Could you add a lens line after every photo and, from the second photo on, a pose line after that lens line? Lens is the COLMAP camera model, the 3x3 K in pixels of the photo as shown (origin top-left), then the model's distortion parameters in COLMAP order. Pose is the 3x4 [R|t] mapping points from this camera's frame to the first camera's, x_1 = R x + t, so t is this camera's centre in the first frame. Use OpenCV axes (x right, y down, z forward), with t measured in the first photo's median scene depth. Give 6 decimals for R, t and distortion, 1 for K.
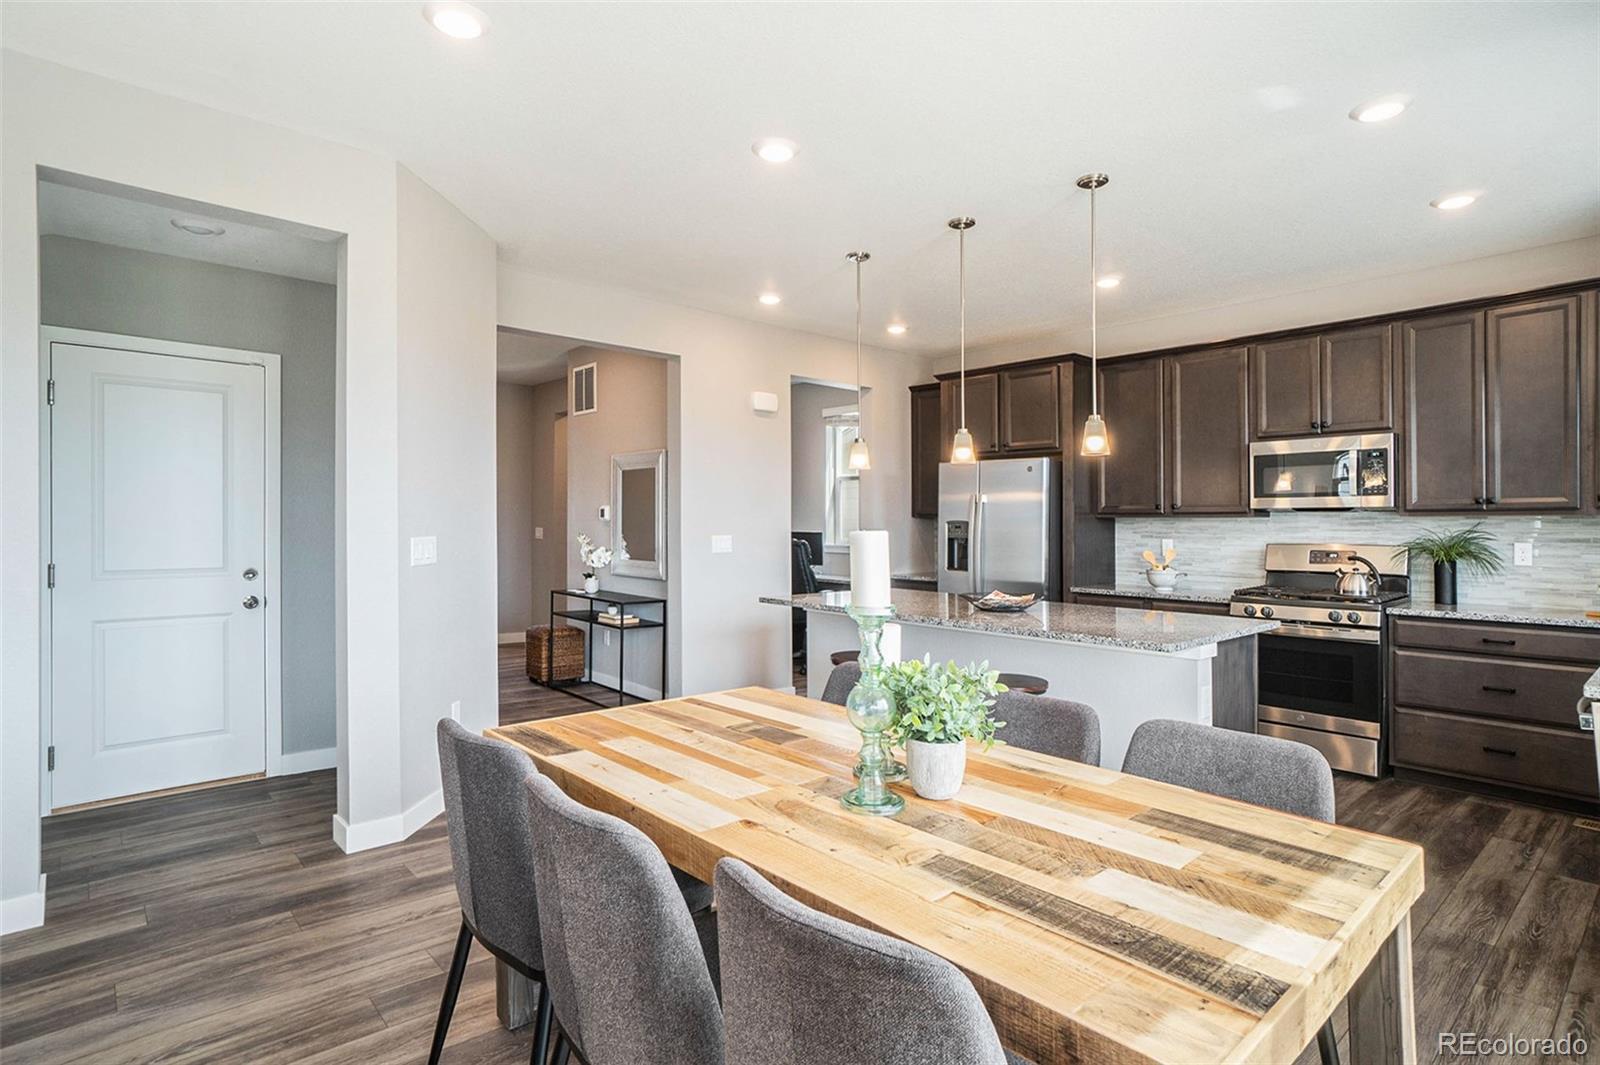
lens RADIAL K [[839.3, 0, 823.1], [0, 839.3, 499.6], [0, 0, 1]] dist [0.002504, 0.004006]
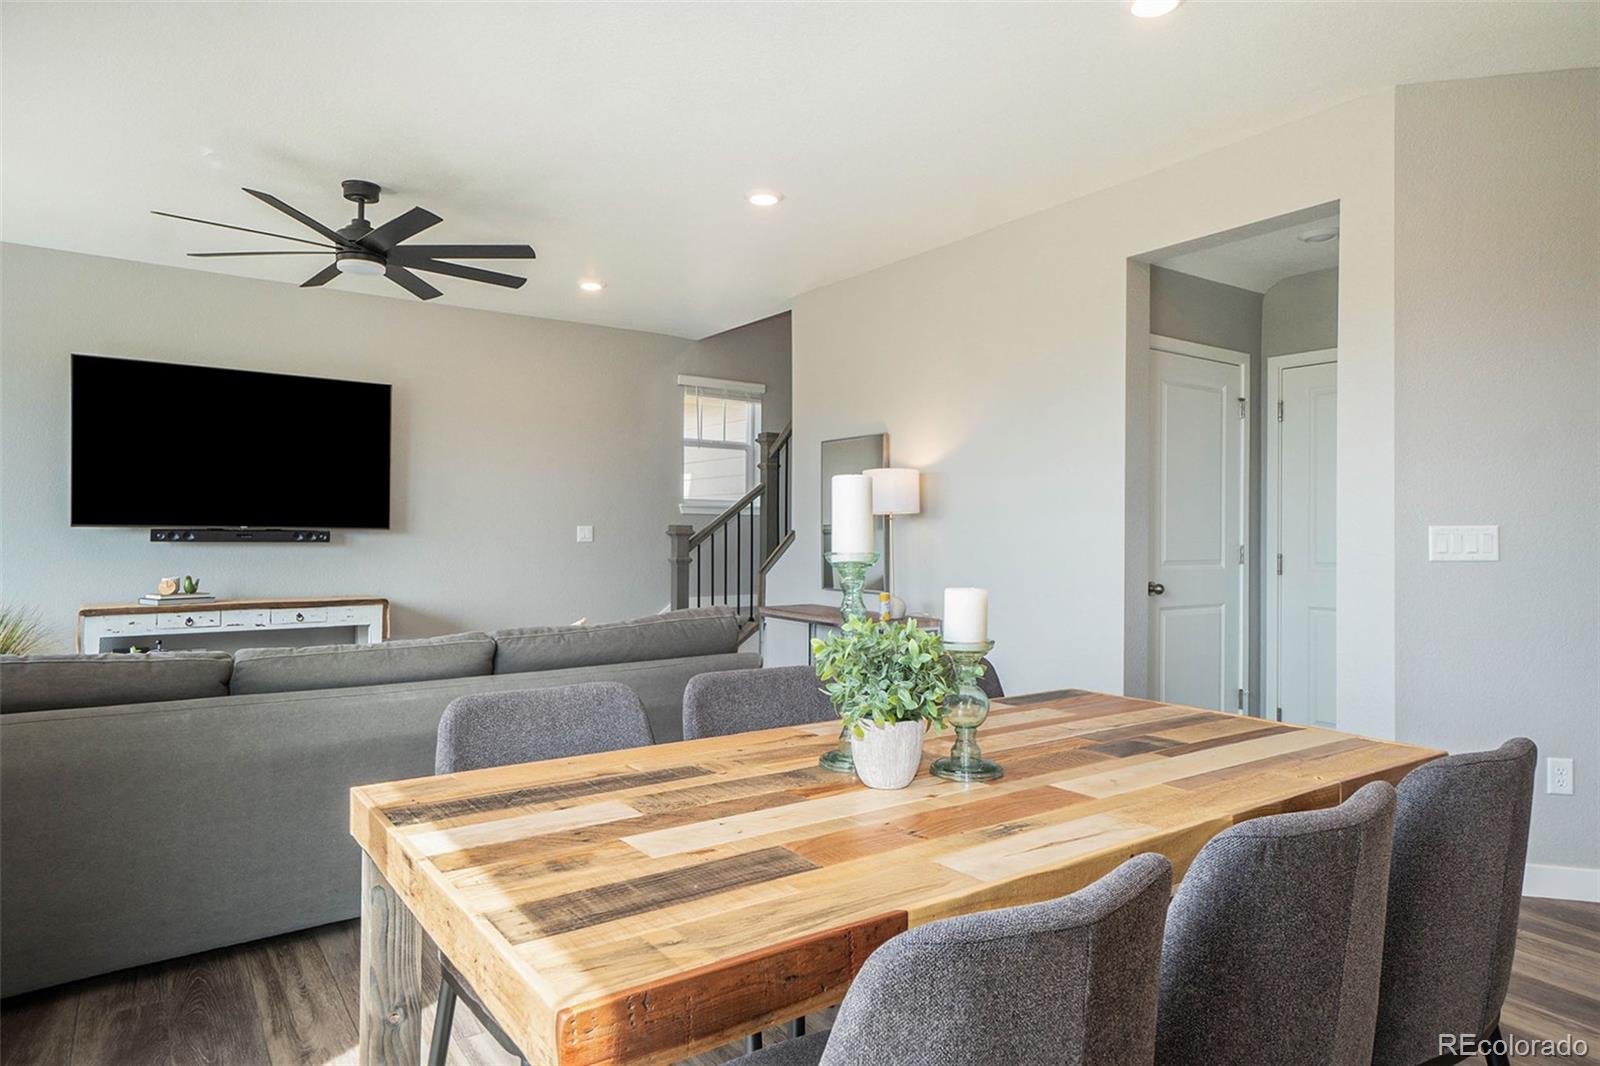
lens RADIAL K [[943.8, 0, 811.1], [0, 943.8, 534.8], [0, 0, 1]] dist [-0.006199, 0.004435]
pose [[-0.129655, -0.005398, -0.991544, 0.364864], [0.026300, 0.999615, -0.008881, 0.037008], [0.991210, -0.027229, -0.129463, 0.355248]]
